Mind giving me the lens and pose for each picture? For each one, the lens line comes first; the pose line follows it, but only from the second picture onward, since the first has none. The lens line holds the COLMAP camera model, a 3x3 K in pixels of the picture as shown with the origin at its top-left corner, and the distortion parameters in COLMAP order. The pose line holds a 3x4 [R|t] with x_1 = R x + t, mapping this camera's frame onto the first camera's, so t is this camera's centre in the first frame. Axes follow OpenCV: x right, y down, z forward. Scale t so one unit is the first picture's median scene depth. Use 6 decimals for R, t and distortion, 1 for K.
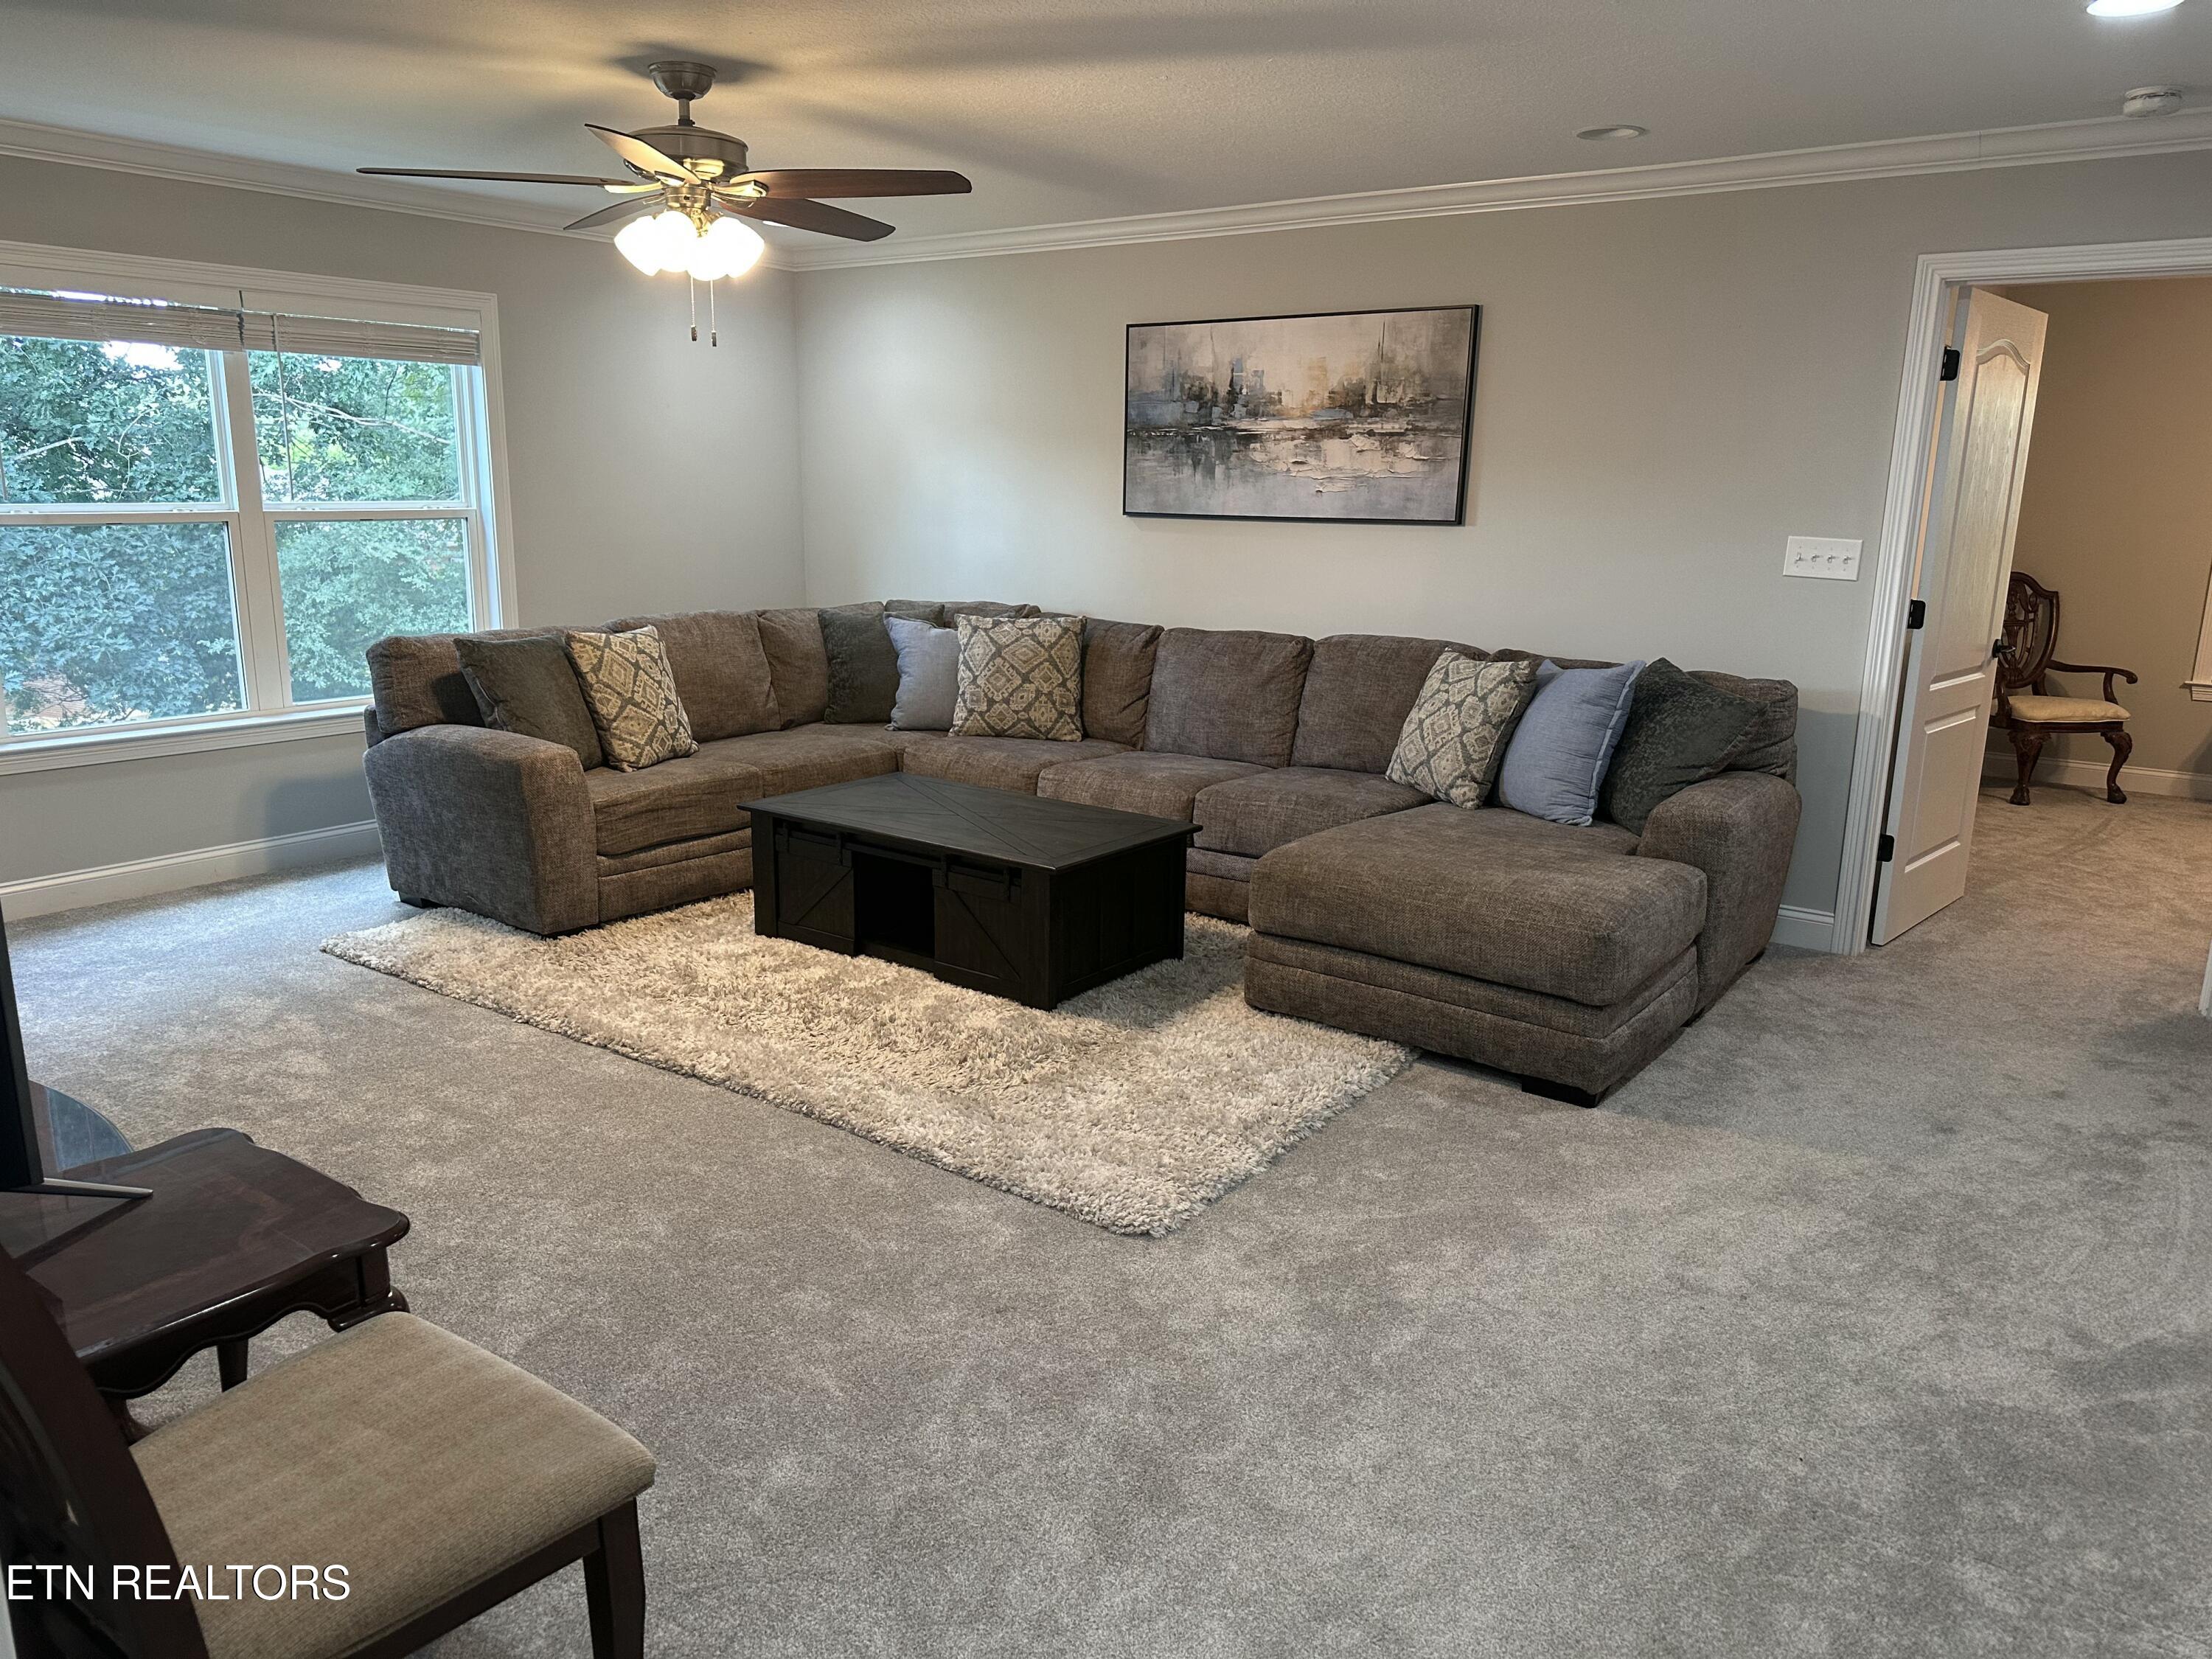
lens RADIAL K [[1561.0, 0, 1106.0], [0, 1561.0, 829.5], [0, 0, 1]] dist [0.197342, -0.341452]
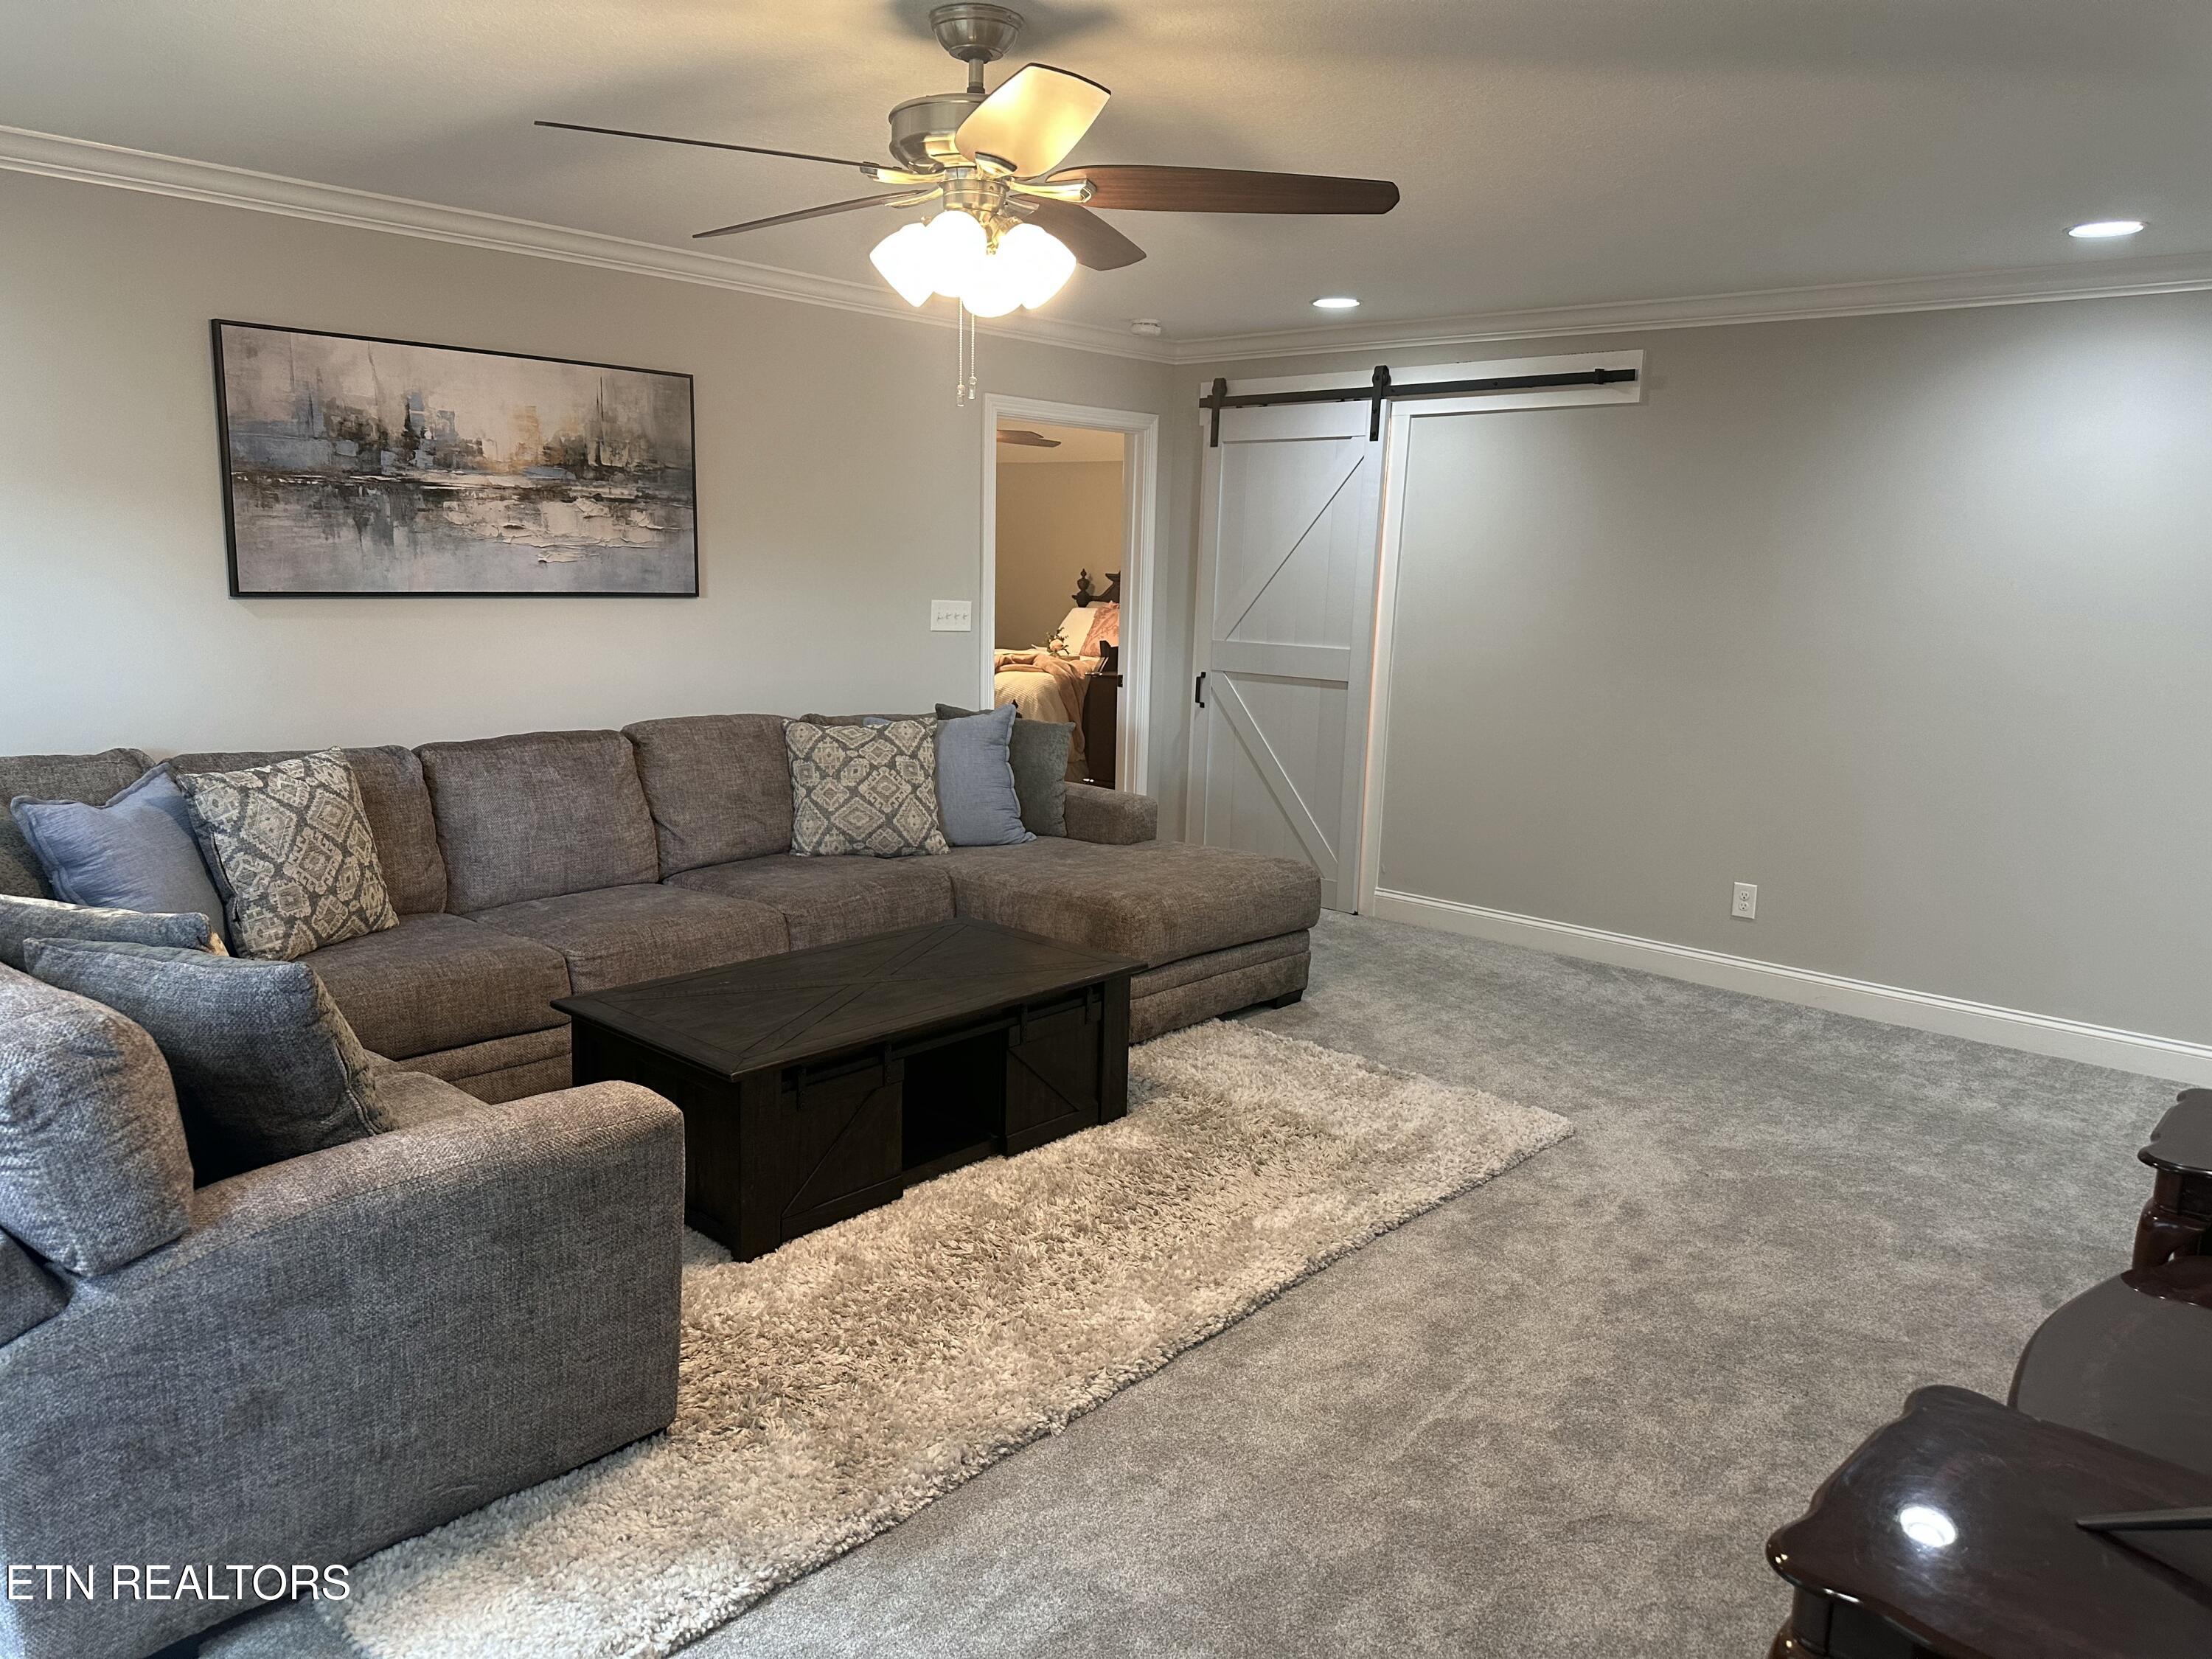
lens RADIAL K [[1561.0, 0, 1106.0], [0, 1561.0, 829.5], [0, 0, 1]] dist [0.197342, -0.341452]
pose [[0.101154, -0.193477, 0.975876, -0.705114], [0.190800, 0.966472, 0.171835, -0.167078], [-0.976403, 0.168816, 0.134678, 0.622997]]
